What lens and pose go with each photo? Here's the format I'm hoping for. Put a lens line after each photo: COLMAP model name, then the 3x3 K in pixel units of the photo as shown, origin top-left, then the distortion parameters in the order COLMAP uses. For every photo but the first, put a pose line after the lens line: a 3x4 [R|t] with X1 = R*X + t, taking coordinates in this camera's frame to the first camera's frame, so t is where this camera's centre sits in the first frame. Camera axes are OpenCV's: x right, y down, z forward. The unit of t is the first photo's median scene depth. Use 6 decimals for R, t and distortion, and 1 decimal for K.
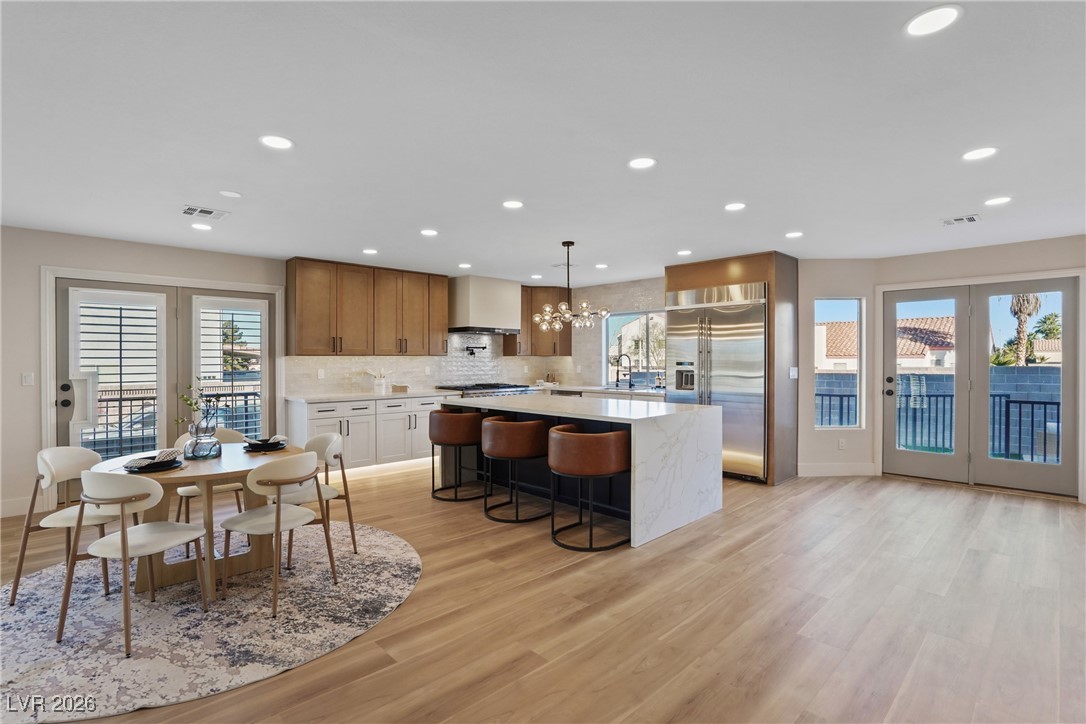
lens RADIAL K [[503.5, 0, 543.0], [0, 503.5, 362.0], [0, 0, 1]] dist [-0.051565, 0.023077]
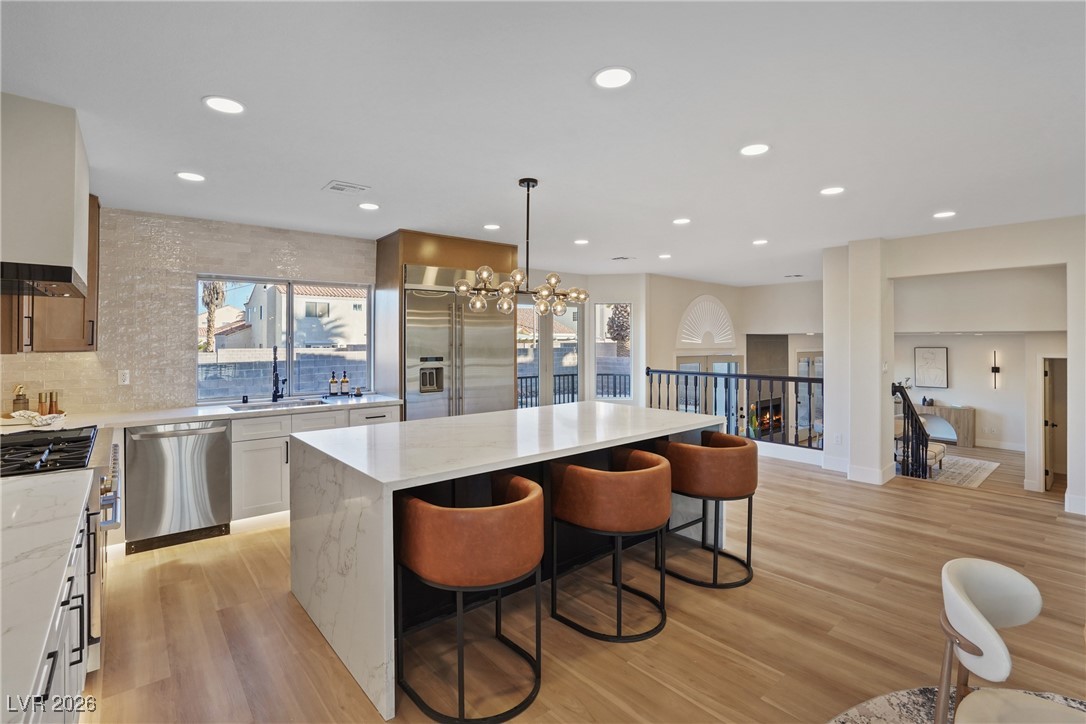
lens RADIAL K [[507.8, 0, 544.8], [0, 507.8, 341.8], [0, 0, 1]] dist [-0.000194, 0.006126]
pose [[0.057757, 0.000868, 0.998330, -0.569855], [0.004424, 0.999990, -0.001126, -0.025144], [-0.998321, 0.004482, 0.057753, 0.877032]]
